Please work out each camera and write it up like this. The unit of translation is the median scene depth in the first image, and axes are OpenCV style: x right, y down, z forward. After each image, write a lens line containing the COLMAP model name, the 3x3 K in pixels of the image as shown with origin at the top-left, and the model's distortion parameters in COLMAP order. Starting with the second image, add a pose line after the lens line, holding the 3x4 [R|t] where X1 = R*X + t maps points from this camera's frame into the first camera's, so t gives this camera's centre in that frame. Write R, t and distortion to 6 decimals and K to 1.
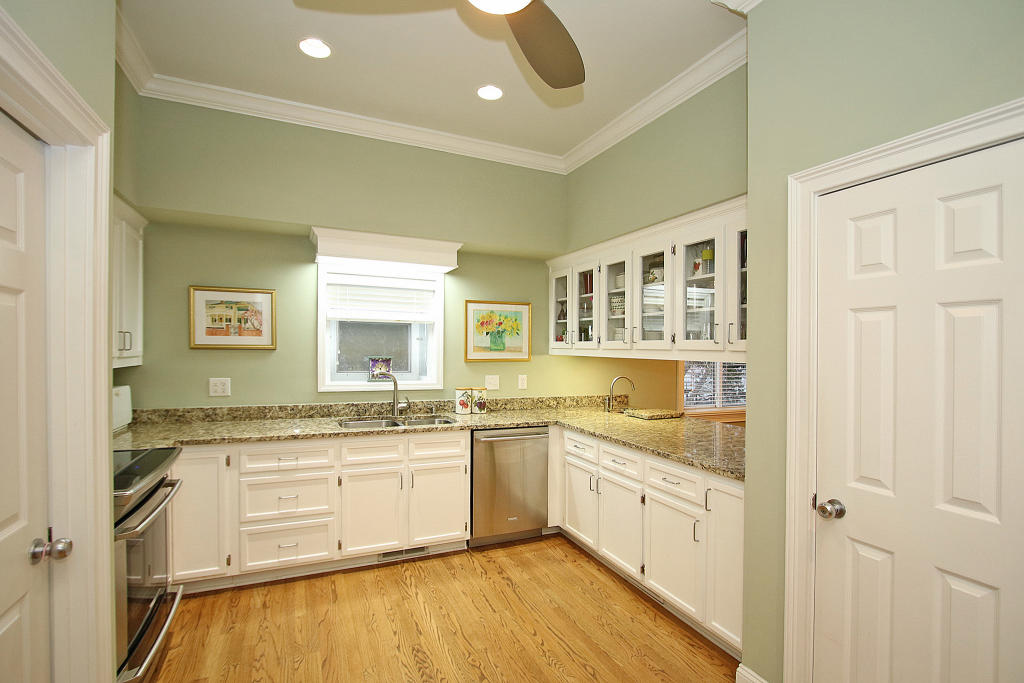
lens RADIAL K [[463.7, 0, 512.0], [0, 463.7, 348.5], [0, 0, 1]] dist [-0.017876, 0.002712]
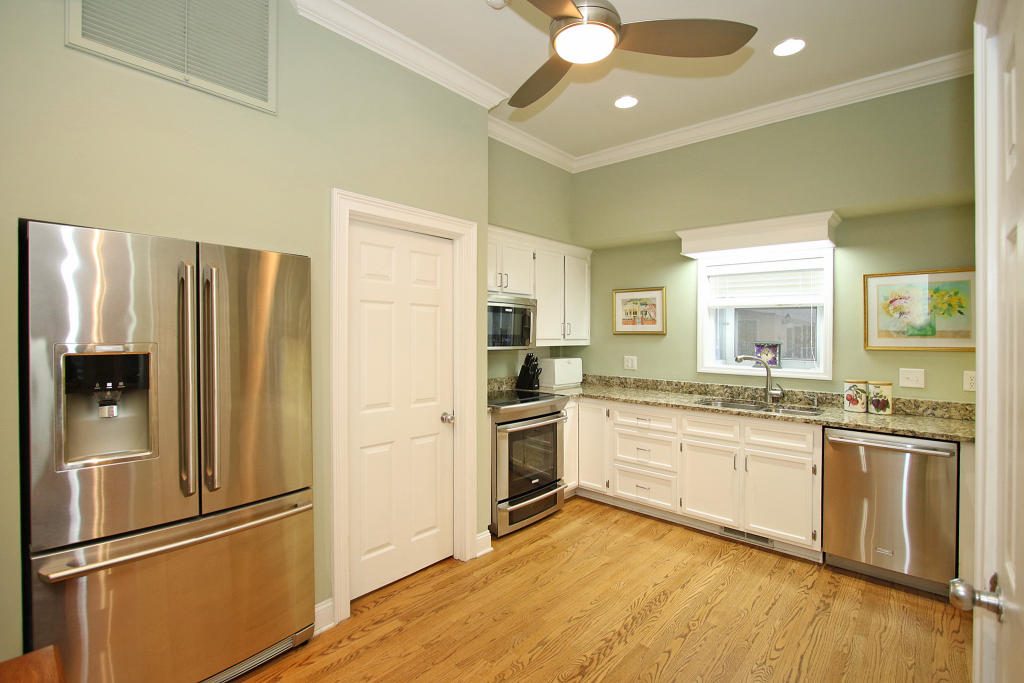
lens RADIAL K [[463.7, 0, 518.3], [0, 463.7, 336.7], [0, 0, 1]] dist [-0.017876, 0.002712]
pose [[0.429452, -0.003492, -0.903083, 0.464353], [-0.004846, 0.999969, -0.006171, 0.017500], [0.903077, 0.007027, 0.429422, 0.119902]]
